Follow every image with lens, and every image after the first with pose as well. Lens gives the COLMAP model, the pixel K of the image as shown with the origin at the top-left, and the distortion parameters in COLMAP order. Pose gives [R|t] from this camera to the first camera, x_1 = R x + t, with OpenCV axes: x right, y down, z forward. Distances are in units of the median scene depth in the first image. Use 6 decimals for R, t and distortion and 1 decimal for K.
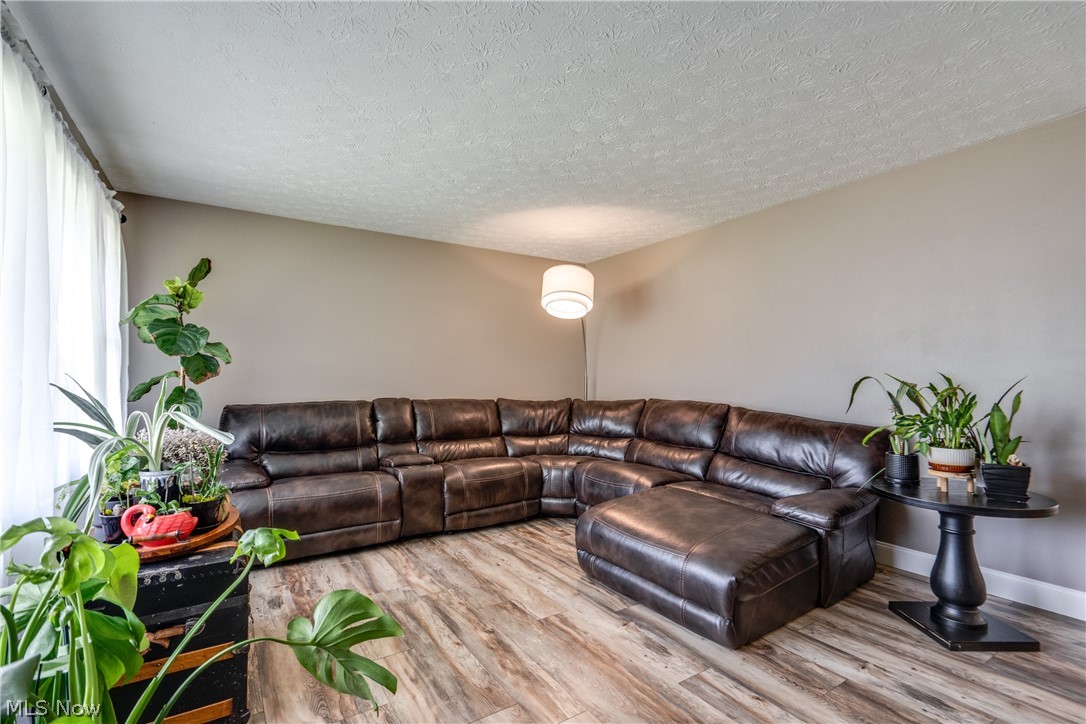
lens RADIAL K [[500.4, 0, 551.6], [0, 500.4, 385.8], [0, 0, 1]] dist [-0.005333, 0.003087]
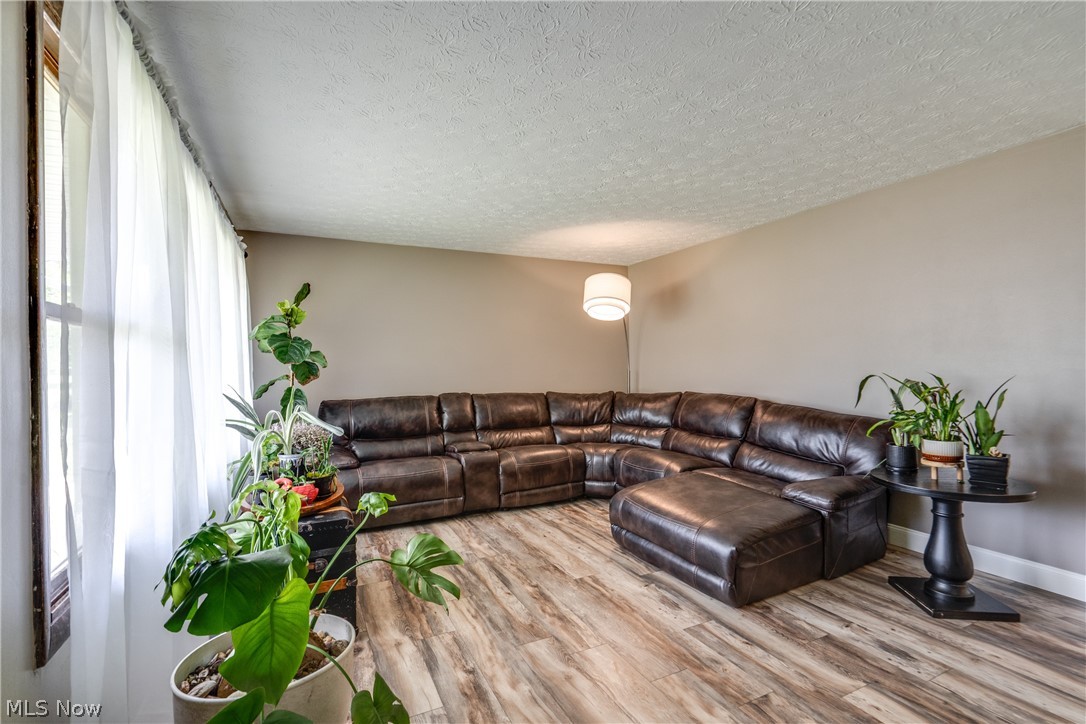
lens RADIAL K [[500.4, 0, 550.6], [0, 500.4, 388.4], [0, 0, 1]] dist [-0.005333, 0.003087]
pose [[0.992654, -0.006585, -0.120807, 0.063614], [0.010585, 0.999416, 0.032503, -0.033678], [0.120523, -0.033543, 0.992144, -0.190769]]
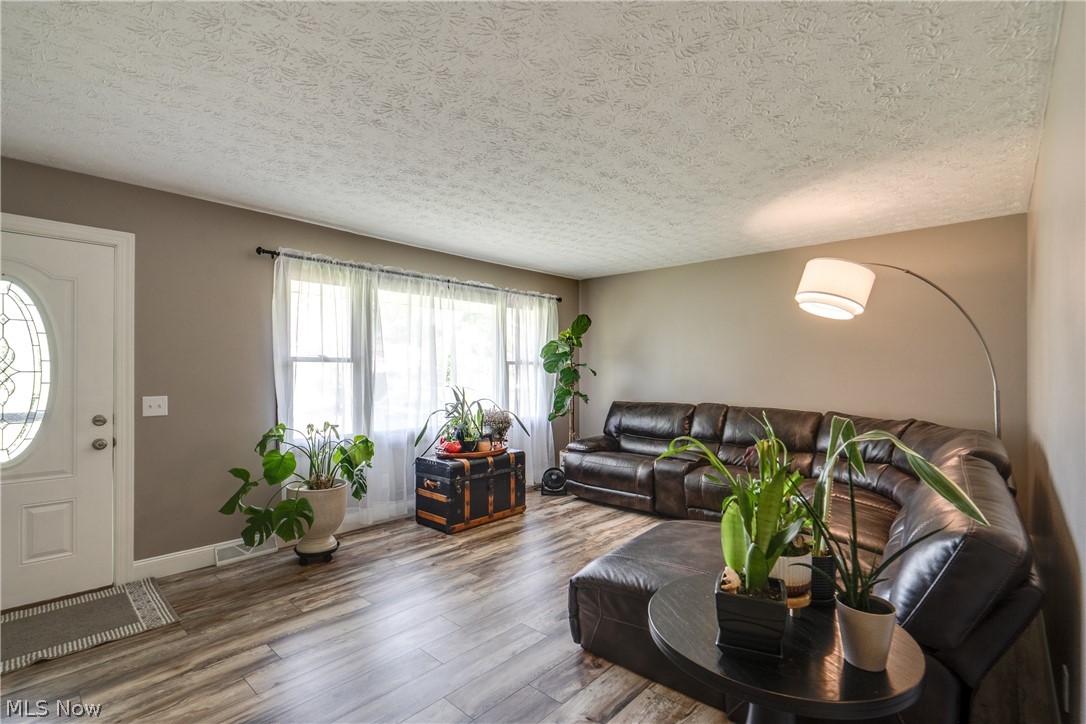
lens RADIAL K [[500.4, 0, 505.3], [0, 500.4, 370.3], [0, 0, 1]] dist [-0.005333, 0.003087]
pose [[0.181208, -0.002527, -0.983442, 1.260126], [0.003038, 0.999993, -0.002010, -0.082227], [0.983440, -0.002624, 0.181214, 0.549126]]
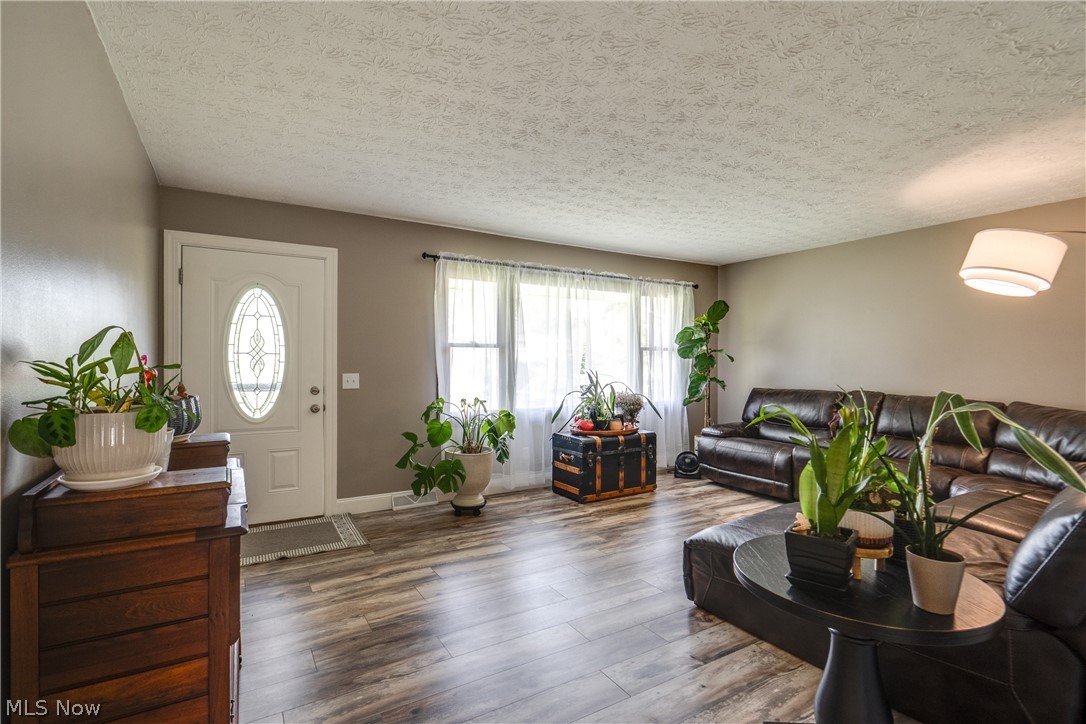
lens RADIAL K [[493.4, 0, 510.4], [0, 493.4, 362.3], [0, 0, 1]] dist [-0.003674, 0.001137]
pose [[-0.097020, 0.001643, -0.995281, 1.410855], [-0.000505, 0.999998, 0.001700, -0.060518], [0.995282, 0.000668, -0.097019, 0.581206]]
